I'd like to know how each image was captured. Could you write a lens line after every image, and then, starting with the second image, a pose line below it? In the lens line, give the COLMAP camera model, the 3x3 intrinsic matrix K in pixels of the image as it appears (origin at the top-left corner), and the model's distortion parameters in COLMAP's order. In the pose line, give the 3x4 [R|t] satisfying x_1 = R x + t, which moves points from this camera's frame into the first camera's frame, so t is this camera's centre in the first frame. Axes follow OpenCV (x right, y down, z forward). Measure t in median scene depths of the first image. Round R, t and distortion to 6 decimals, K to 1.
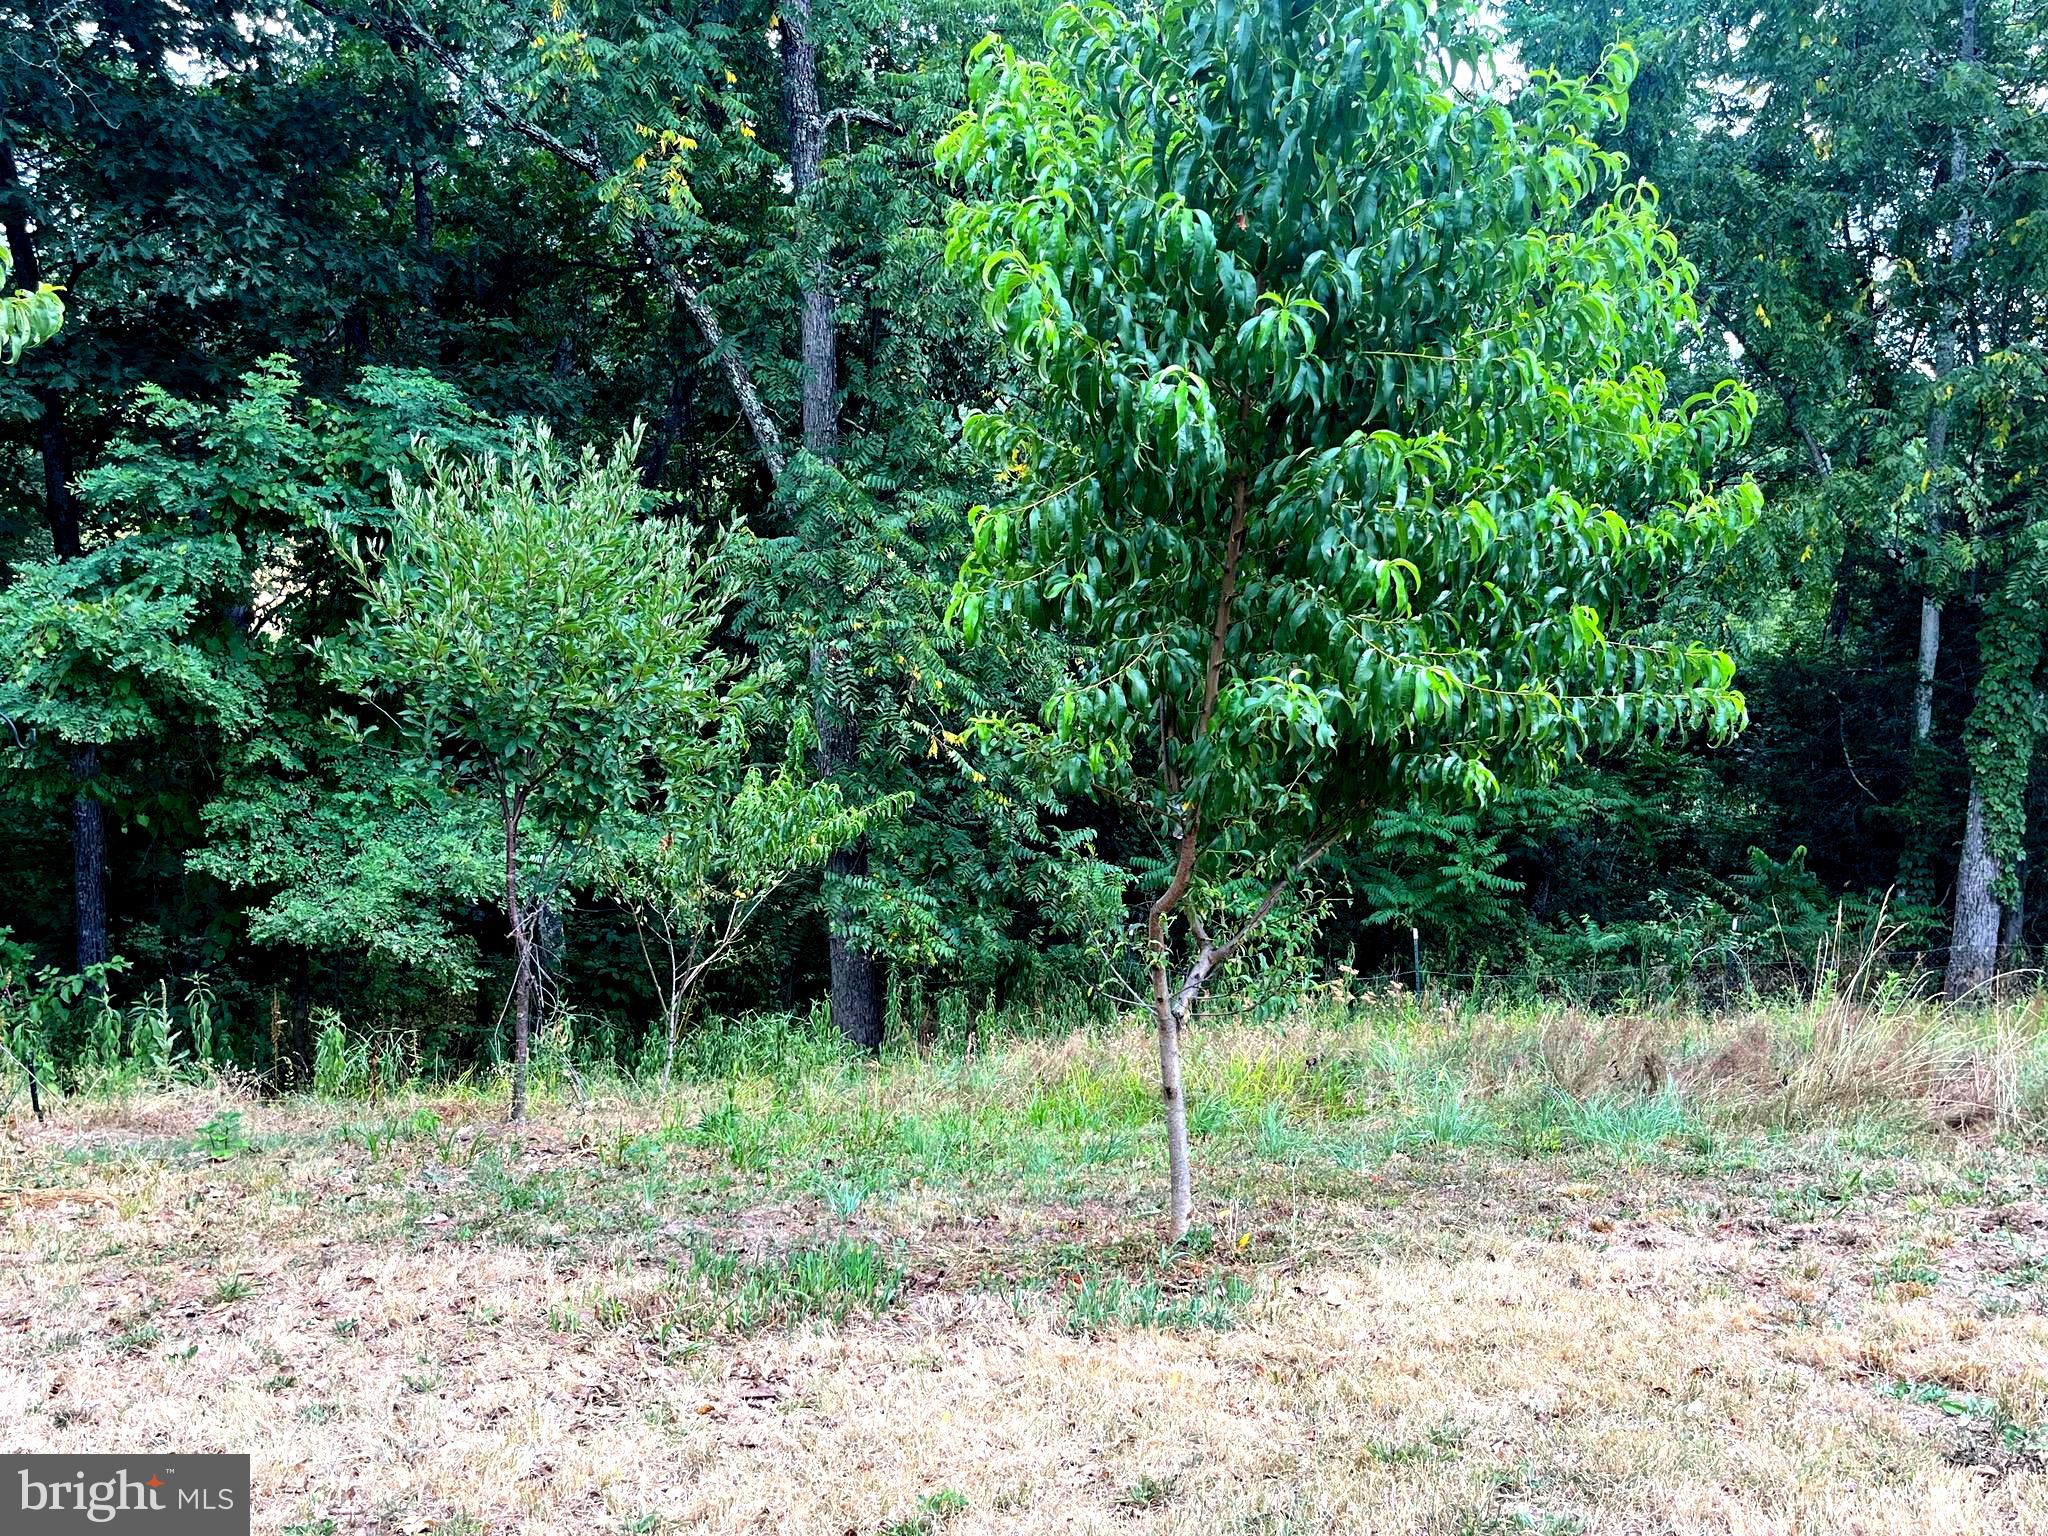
lens RADIAL K [[1820.3, 0, 1025.7], [0, 1820.3, 774.3], [0, 0, 1]] dist [0.042457, -0.037549]
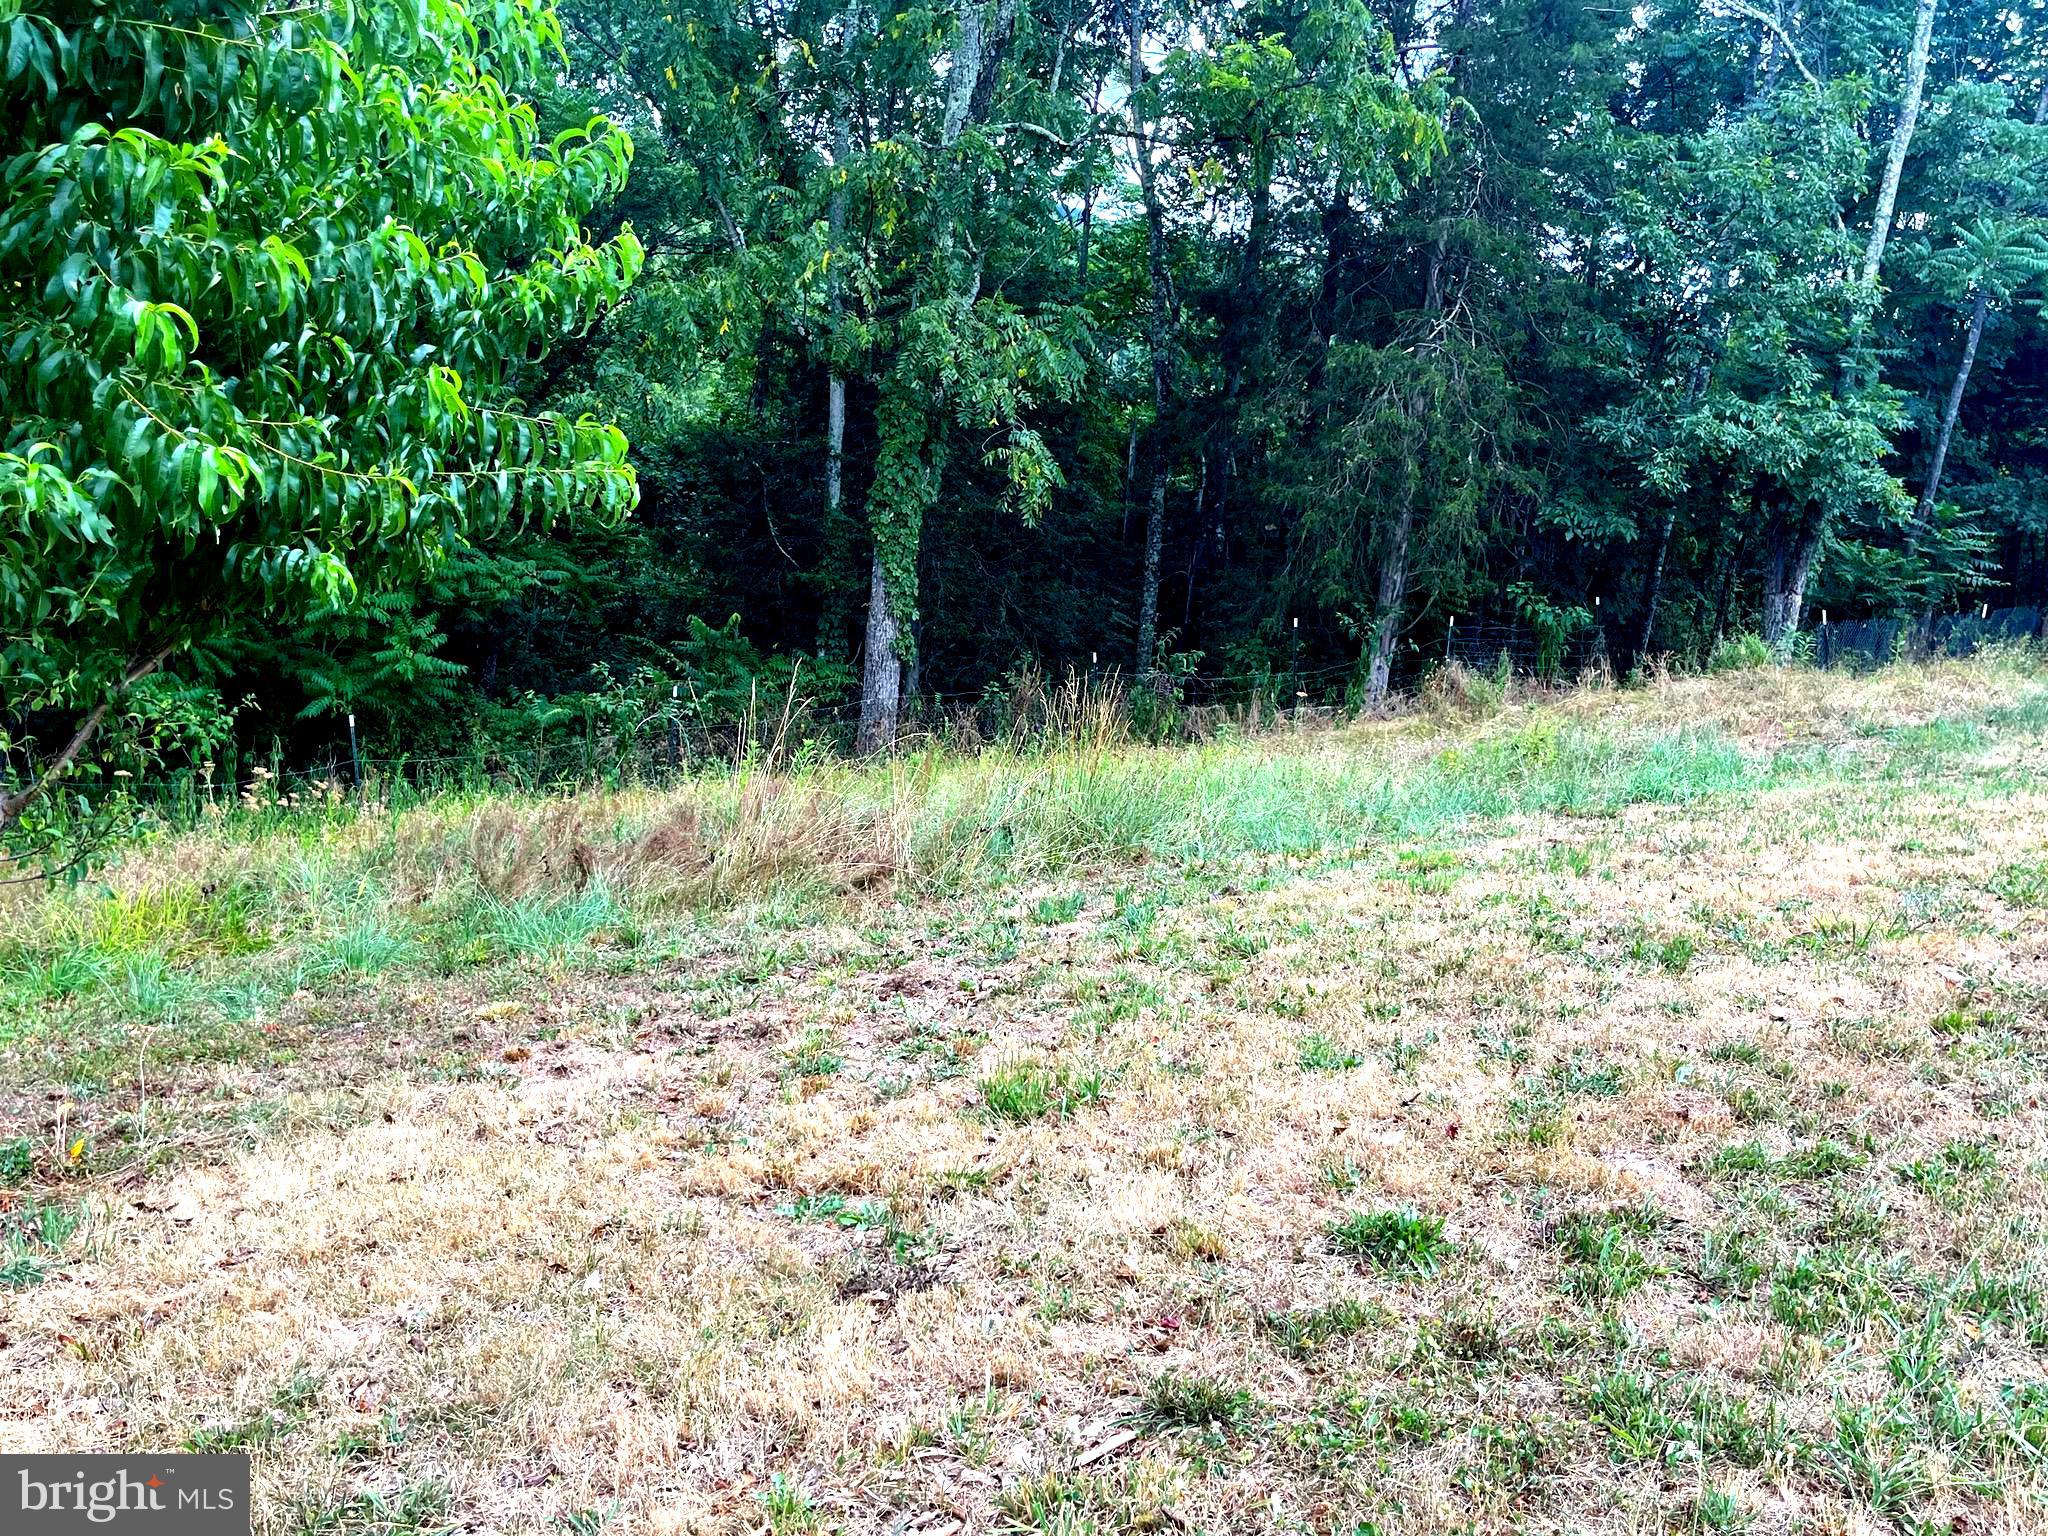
lens RADIAL K [[1820.3, 0, 1035.1], [0, 1820.3, 761.1], [0, 0, 1]] dist [0.042457, -0.037549]
pose [[0.846601, -0.078769, 0.526368, 0.053038], [0.015705, 0.992254, 0.123227, -0.007980], [-0.531997, -0.096058, 0.841280, 0.085474]]
